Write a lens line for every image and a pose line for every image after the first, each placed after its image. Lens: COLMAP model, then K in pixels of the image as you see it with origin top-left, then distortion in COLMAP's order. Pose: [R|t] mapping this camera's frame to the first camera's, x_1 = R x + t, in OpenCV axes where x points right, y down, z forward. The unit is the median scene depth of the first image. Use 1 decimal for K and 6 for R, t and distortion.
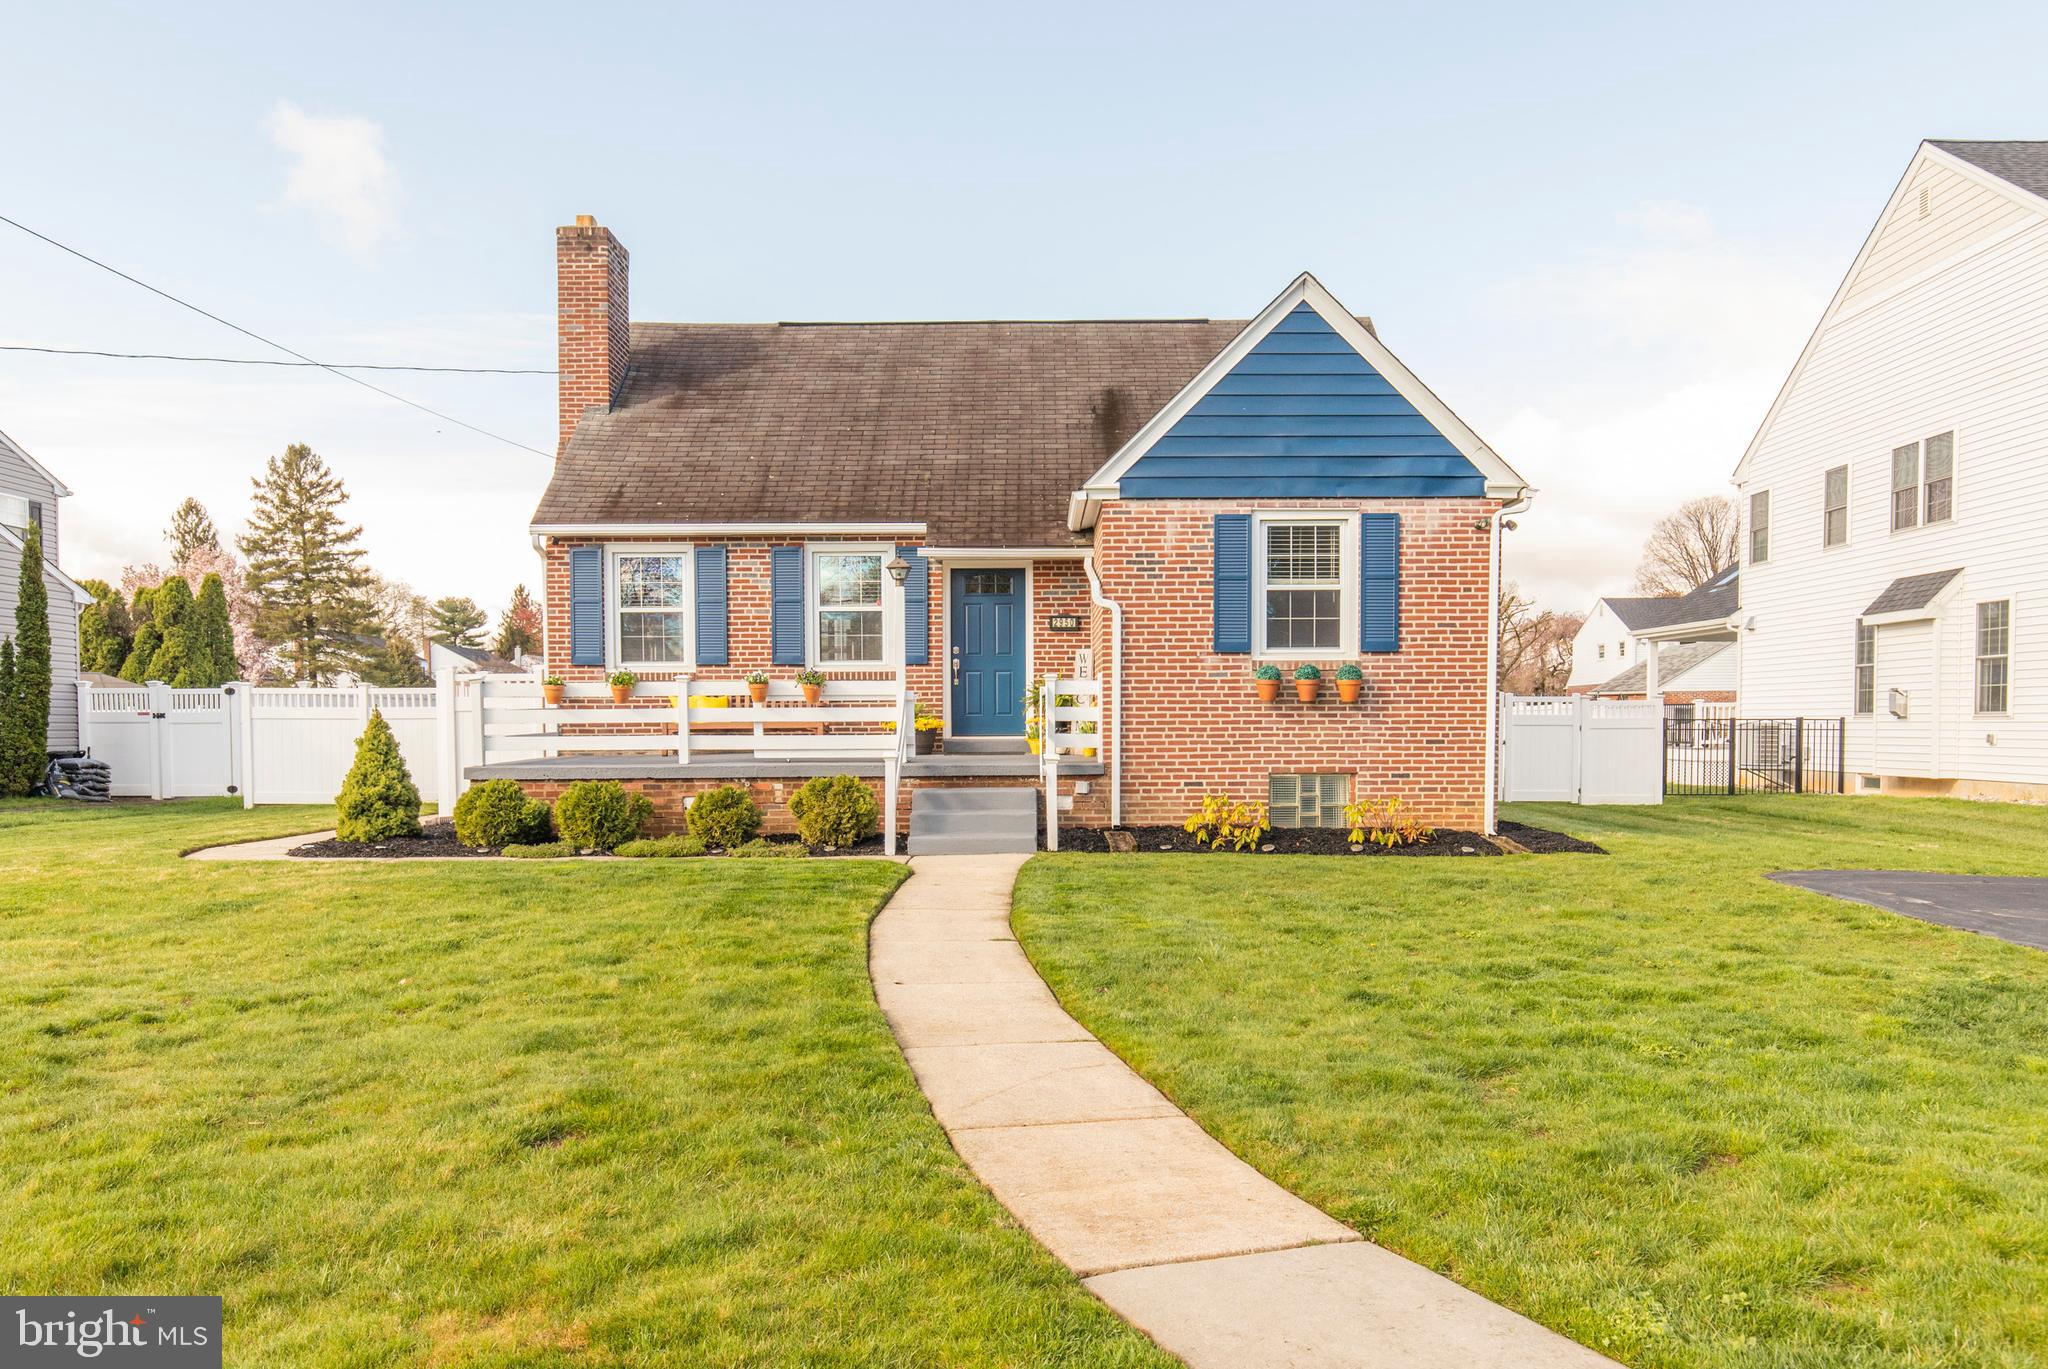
lens RADIAL K [[1505.9, 0, 1019.9], [0, 1505.9, 703.8], [0, 0, 1]] dist [0.004068, -0.005990]
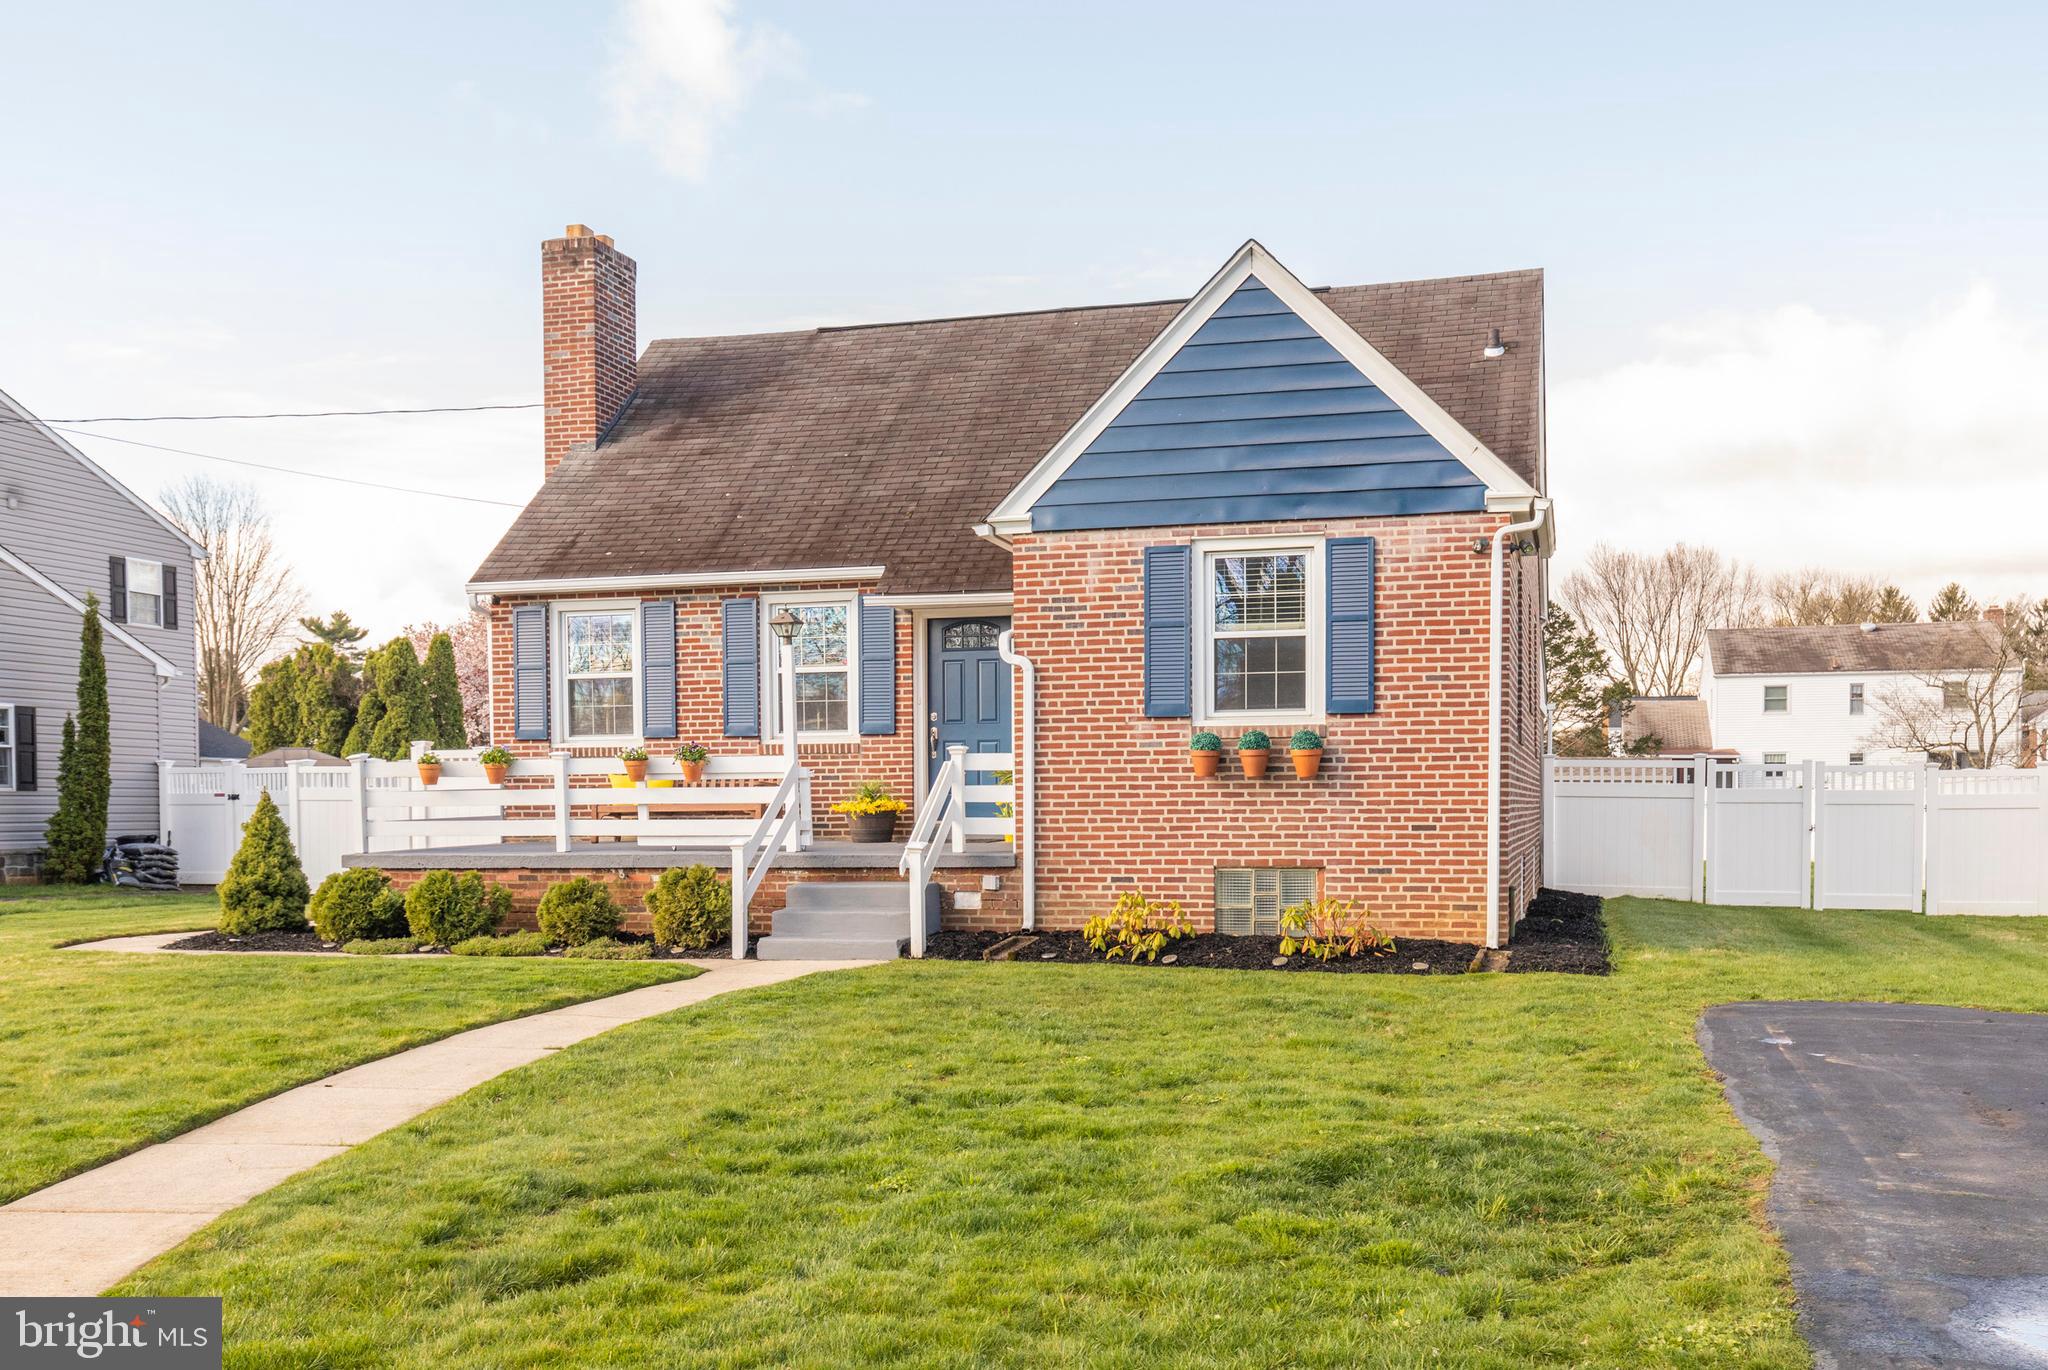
lens RADIAL K [[1953.7, 0, 1013.1], [0, 1953.7, 766.7], [0, 0, 1]] dist [0.007937, 0.000000]
pose [[0.962429, -0.007147, -0.271441, 0.341613], [0.005884, 0.999968, -0.005469, -0.002136], [0.271471, 0.003667, 0.962440, -0.030273]]
